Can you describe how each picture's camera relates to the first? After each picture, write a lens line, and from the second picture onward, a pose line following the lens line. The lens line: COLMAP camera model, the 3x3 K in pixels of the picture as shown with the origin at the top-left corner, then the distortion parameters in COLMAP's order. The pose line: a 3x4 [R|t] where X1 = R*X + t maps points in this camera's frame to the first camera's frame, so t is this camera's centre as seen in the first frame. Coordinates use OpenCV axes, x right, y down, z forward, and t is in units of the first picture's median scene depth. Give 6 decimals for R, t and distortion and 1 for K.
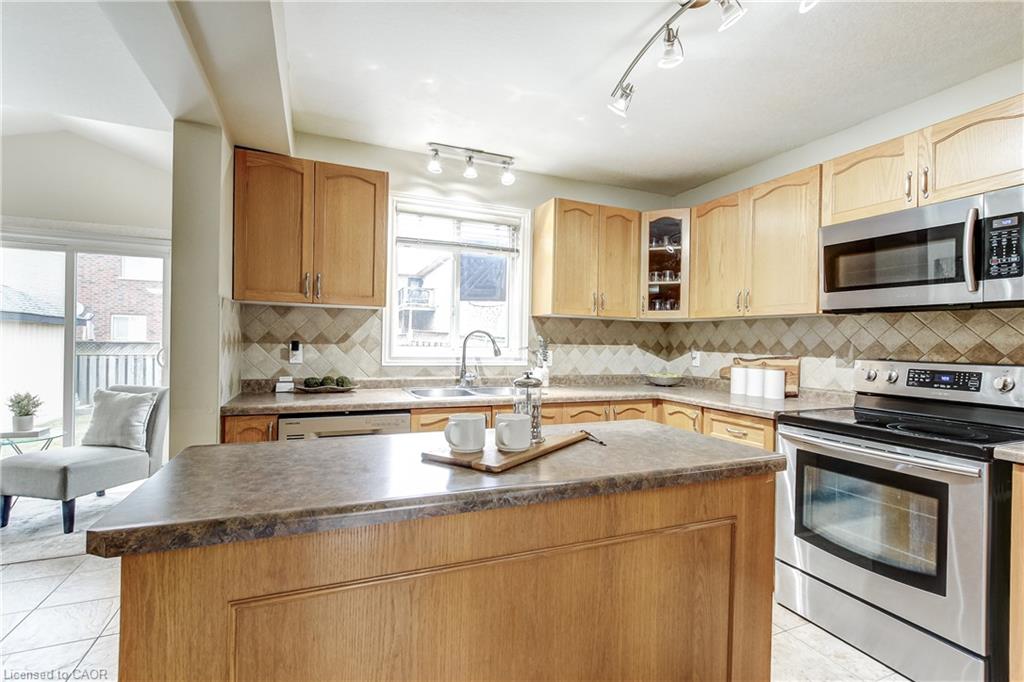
lens RADIAL K [[475.4, 0, 517.9], [0, 475.4, 343.1], [0, 0, 1]] dist [0.000526, 0.001287]
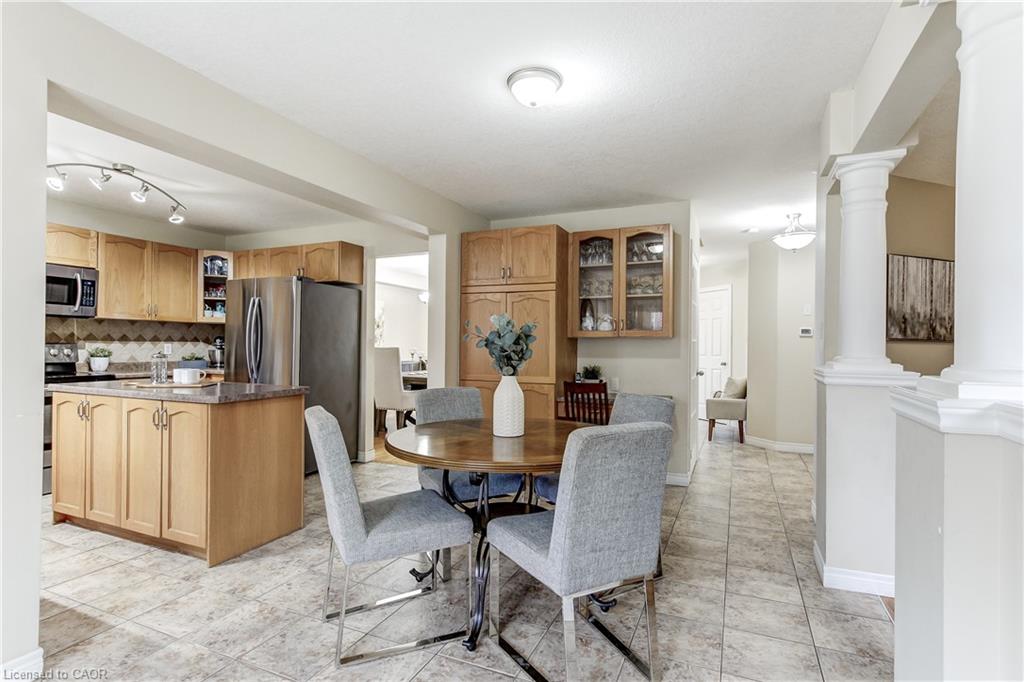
lens RADIAL K [[509.3, 0, 514.3], [0, 509.3, 343.5], [0, 0, 1]] dist [0.015206, 0.000588]
pose [[-0.681316, -0.023726, 0.731605, -0.962950], [-0.020398, 0.999702, 0.013424, -0.020273], [-0.731705, -0.005777, -0.681597, 0.587275]]
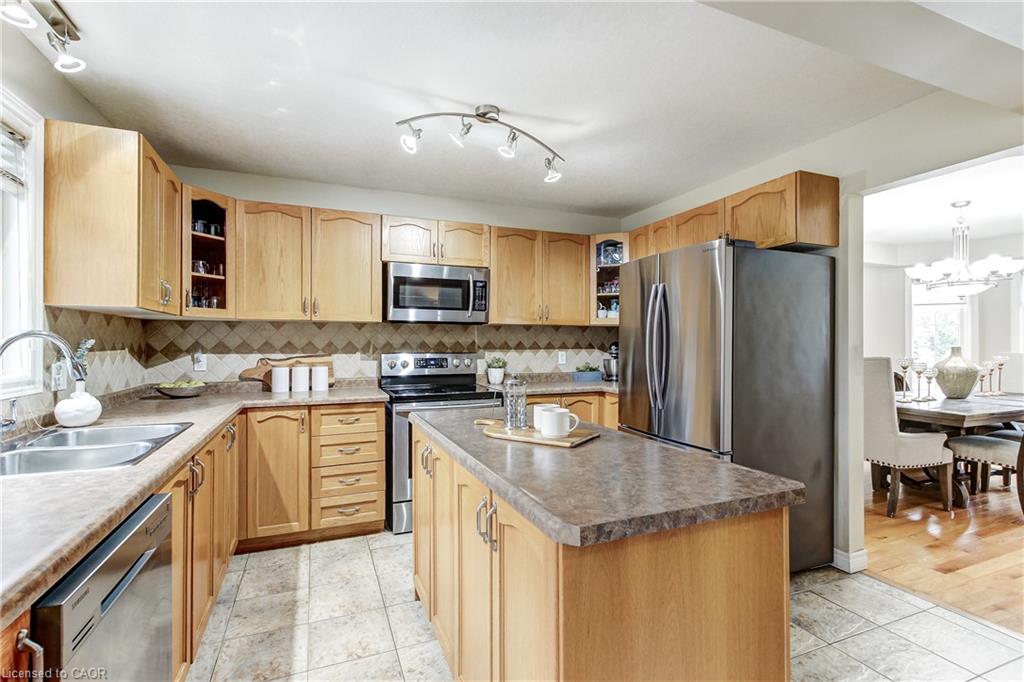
lens RADIAL K [[475.4, 0, 510.4], [0, 475.4, 339.7], [0, 0, 1]] dist [0.000526, 0.001287]
pose [[0.008560, -0.014732, 0.999855, -0.601962], [0.003825, 0.999885, 0.014699, -0.023873], [-0.999956, 0.003699, 0.008615, 0.489514]]
